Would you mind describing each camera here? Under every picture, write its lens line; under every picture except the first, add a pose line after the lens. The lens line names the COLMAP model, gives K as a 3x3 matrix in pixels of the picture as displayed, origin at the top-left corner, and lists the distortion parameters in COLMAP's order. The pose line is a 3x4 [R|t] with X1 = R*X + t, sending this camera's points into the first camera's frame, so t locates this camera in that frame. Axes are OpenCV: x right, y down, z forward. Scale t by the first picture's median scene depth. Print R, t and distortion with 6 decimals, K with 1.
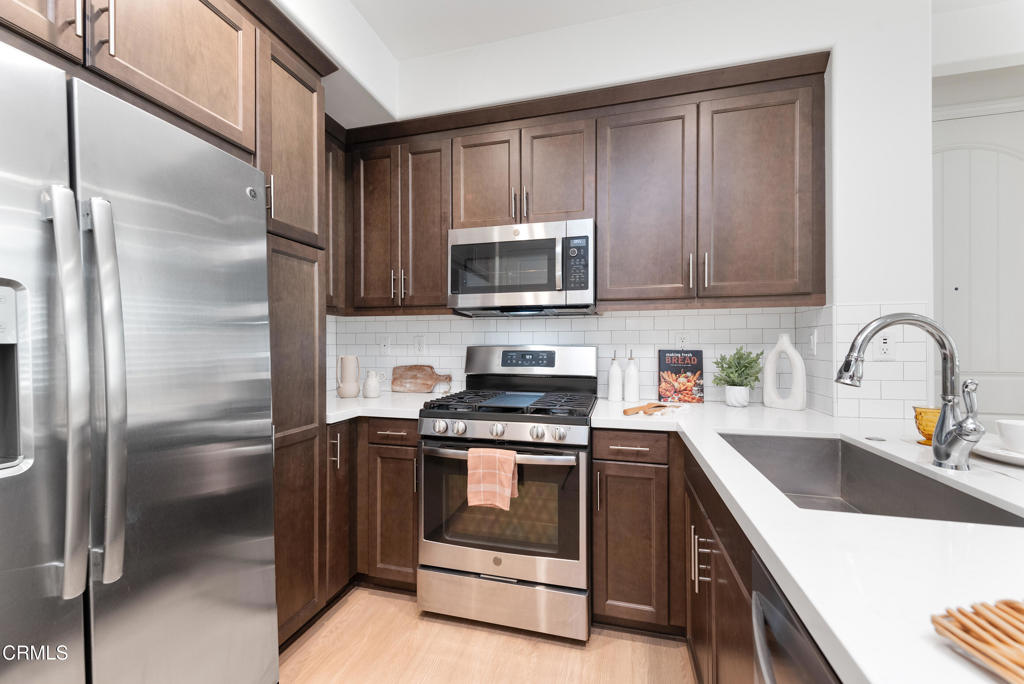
lens RADIAL K [[405.3, 0, 516.0], [0, 405.3, 346.1], [0, 0, 1]] dist [0.007161, -0.000836]
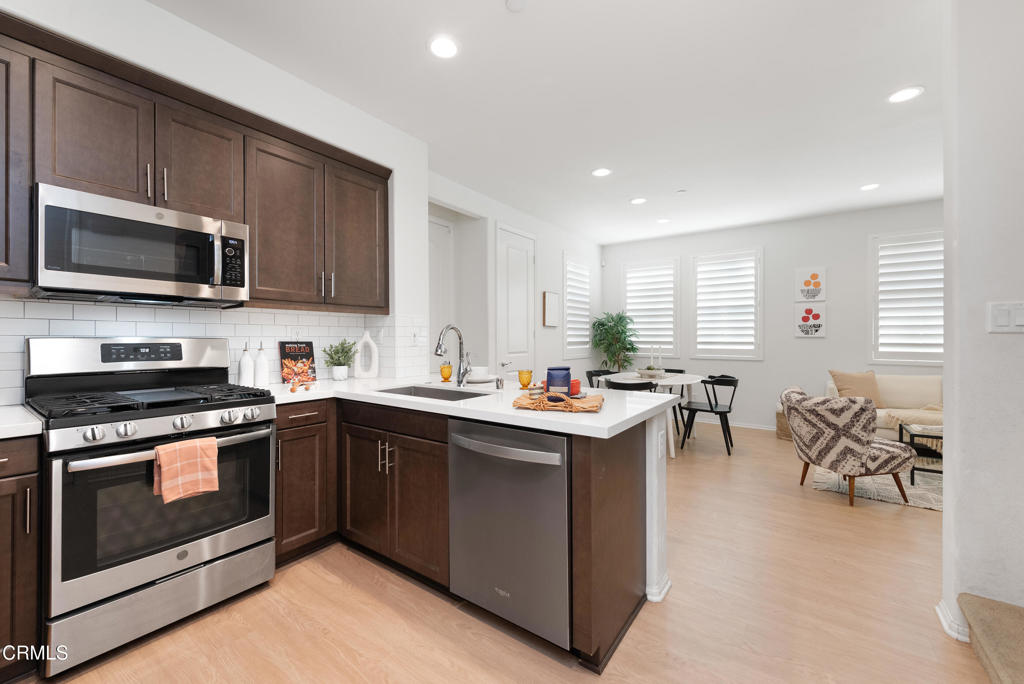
lens RADIAL K [[405.3, 0, 507.9], [0, 405.3, 341.5], [0, 0, 1]] dist [0.007161, -0.000836]
pose [[0.367868, -0.004650, 0.929866, -0.599525], [-0.000140, 0.999987, 0.005056, 0.003307], [-0.929878, -0.001991, 0.367863, -0.092522]]
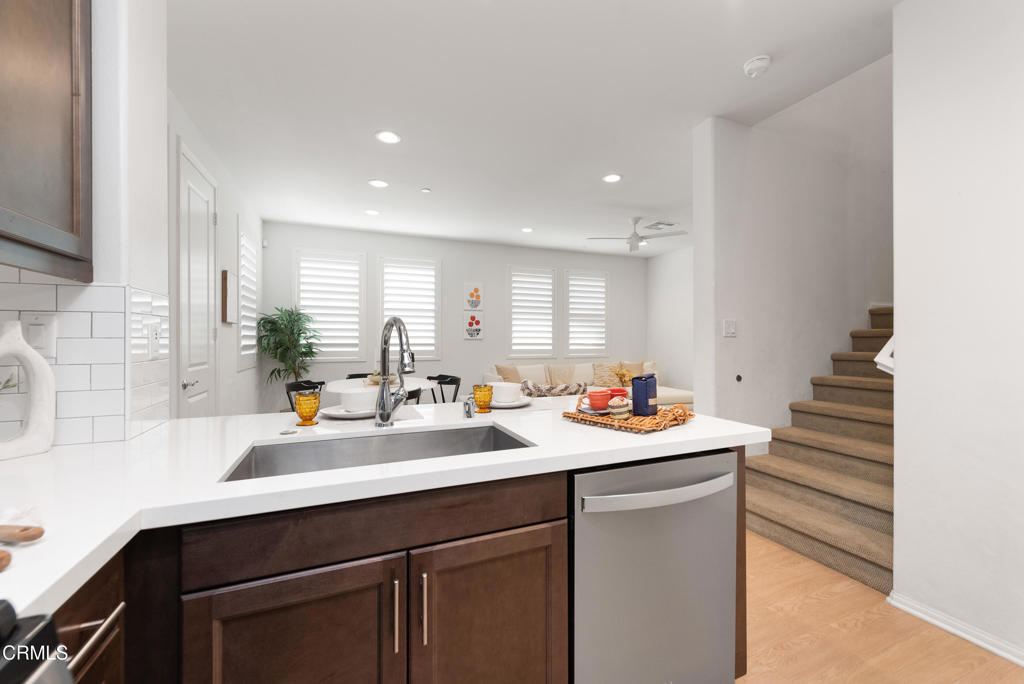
lens RADIAL K [[405.3, 0, 508.0], [0, 405.3, 340.3], [0, 0, 1]] dist [0.007161, -0.000836]
pose [[-0.602813, 0.002836, 0.797878, -0.174745], [0.004892, 0.999988, 0.000141, -0.001297], [-0.797868, 0.003988, -0.602819, 0.784511]]
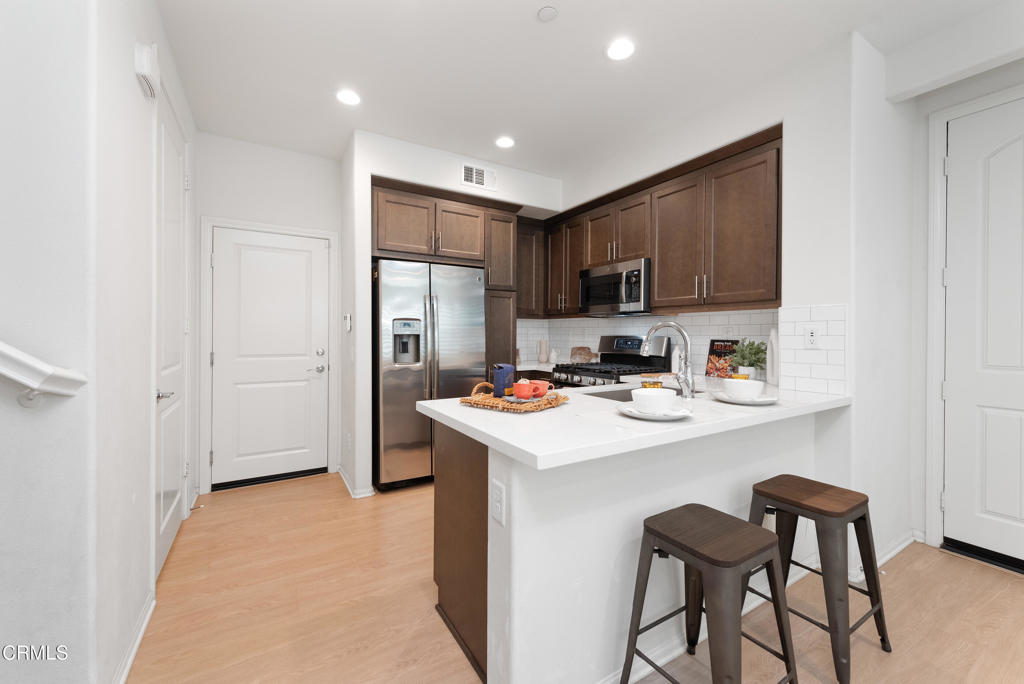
lens RADIAL K [[405.3, 0, 516.8], [0, 405.3, 332.0], [0, 0, 1]] dist [0.007161, -0.000836]
pose [[0.726246, 0.000834, -0.687435, 0.942196], [-0.004771, 0.999981, -0.003827, -0.009291], [0.687419, 0.006059, 0.726236, -0.531686]]
